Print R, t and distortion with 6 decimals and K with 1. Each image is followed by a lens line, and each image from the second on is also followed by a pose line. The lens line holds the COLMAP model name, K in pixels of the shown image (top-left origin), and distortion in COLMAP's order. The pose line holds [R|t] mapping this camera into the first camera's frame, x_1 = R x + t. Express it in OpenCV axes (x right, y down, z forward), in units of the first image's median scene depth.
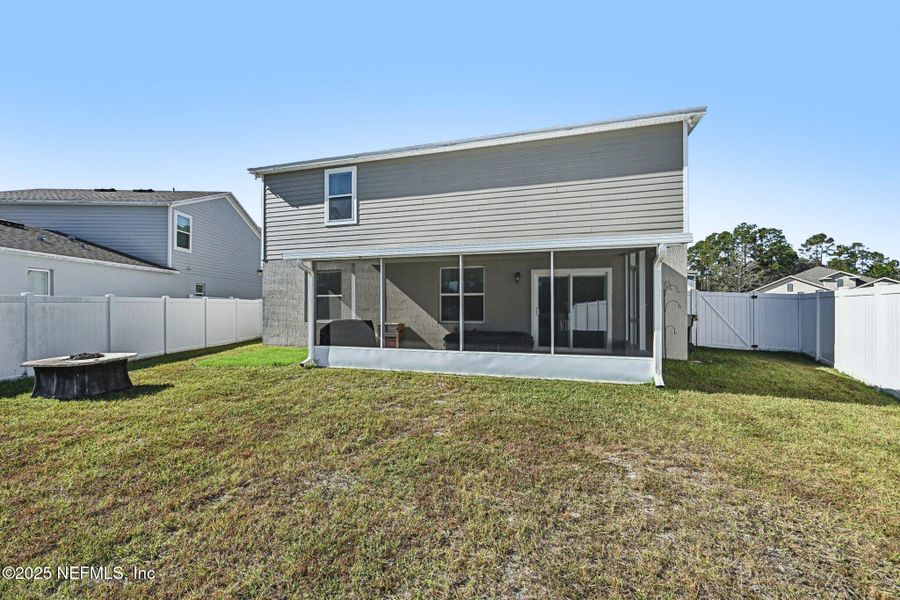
lens RADIAL K [[400.6, 0, 457.4], [0, 400.6, 304.4], [0, 0, 1]] dist [-0.000560, 0.000176]
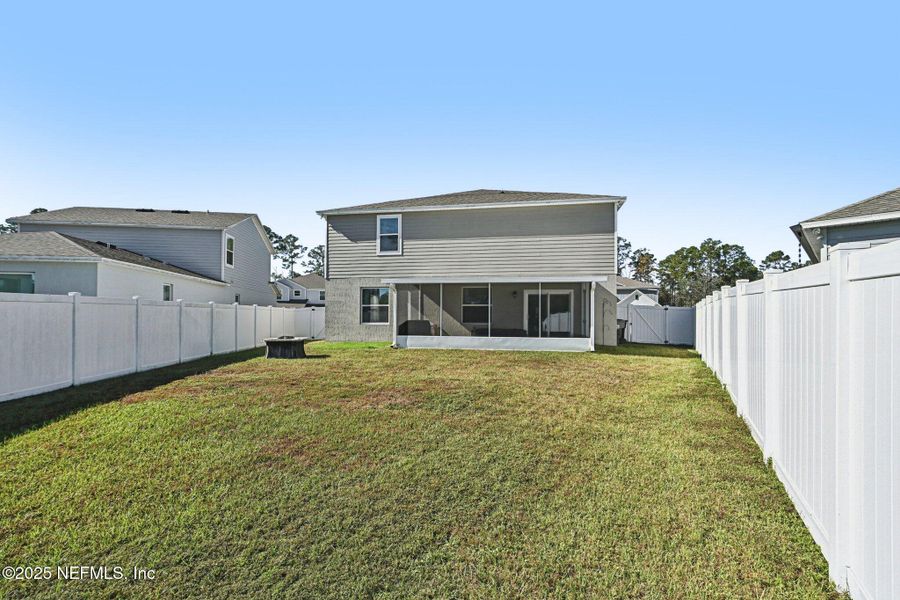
lens RADIAL K [[501.4, 0, 462.1], [0, 501.4, 316.0], [0, 0, 1]] dist [0.001251, 0.000232]
pose [[0.992945, 0.007263, 0.118351, -0.241776], [-0.006520, 0.999957, -0.006663, 0.025247], [-0.118394, 0.005845, 0.992950, -0.773121]]
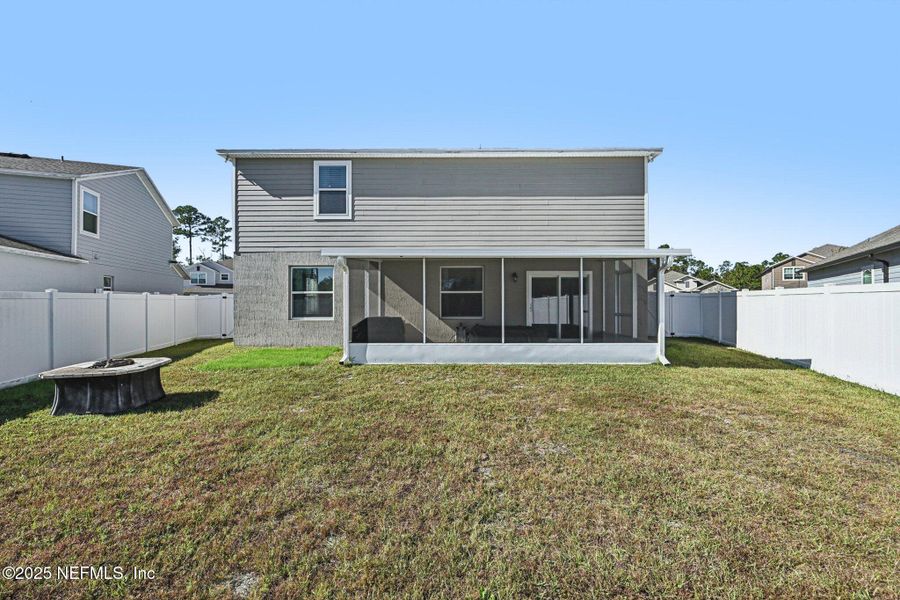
lens RADIAL K [[400.6, 0, 468.2], [0, 400.6, 300.7], [0, 0, 1]] dist [-0.002493, -0.000136]
pose [[0.951206, 0.000415, 0.308557, -0.276696], [-0.000661, 1.000000, 0.000692, -0.002609], [-0.308556, -0.000862, 0.951206, -0.024611]]
